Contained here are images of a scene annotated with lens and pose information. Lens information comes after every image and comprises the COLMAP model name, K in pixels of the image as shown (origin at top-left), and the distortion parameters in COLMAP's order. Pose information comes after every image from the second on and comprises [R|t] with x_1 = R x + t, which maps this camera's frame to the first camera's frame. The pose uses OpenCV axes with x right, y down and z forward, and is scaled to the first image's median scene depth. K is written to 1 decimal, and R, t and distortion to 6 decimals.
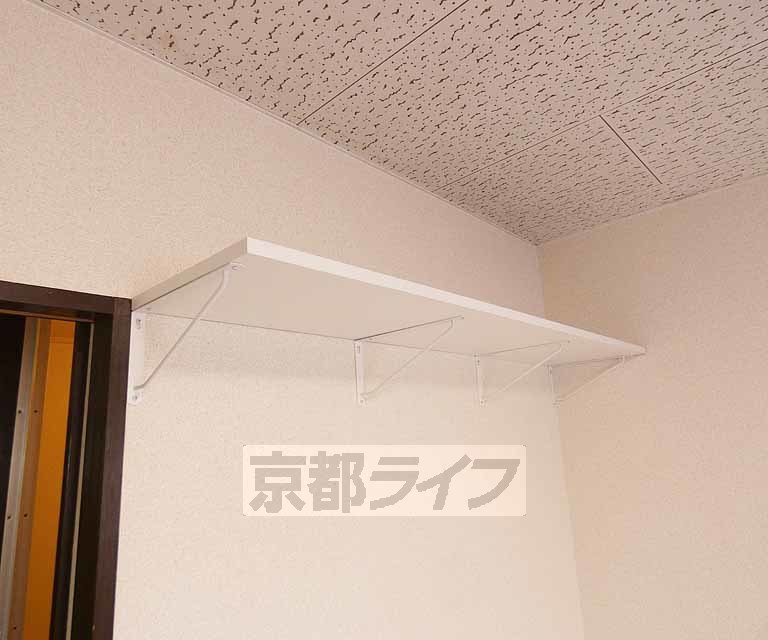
lens RADIAL K [[521.4, 0, 370.3], [0, 521.4, 317.7], [0, 0, 1]] dist [0.025452, -0.000455]
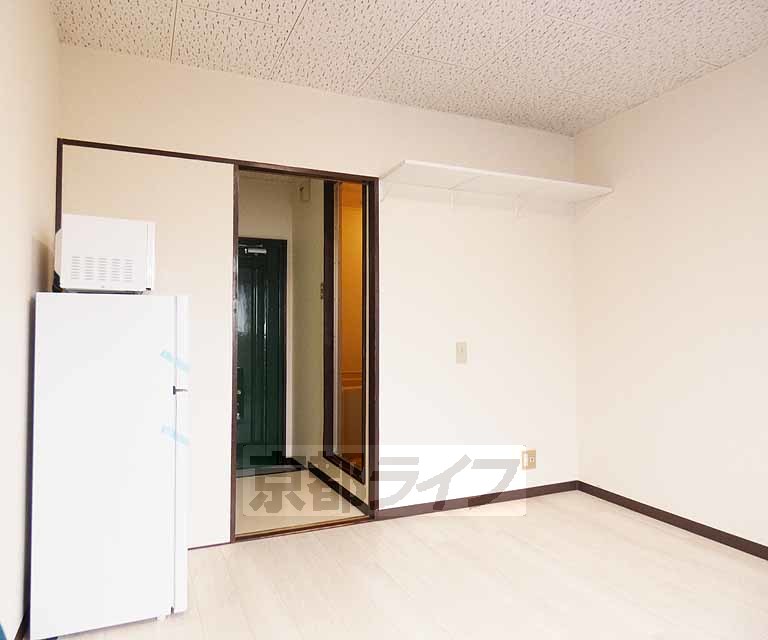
lens RADIAL K [[521.4, 0, 370.3], [0, 521.4, 317.7], [0, 0, 1]] dist [0.025452, -0.000455]
pose [[0.932375, 0.035037, -0.359790, 0.798483], [0.045317, 0.976111, 0.212493, 0.136477], [0.358640, -0.214428, 0.908514, -2.400588]]
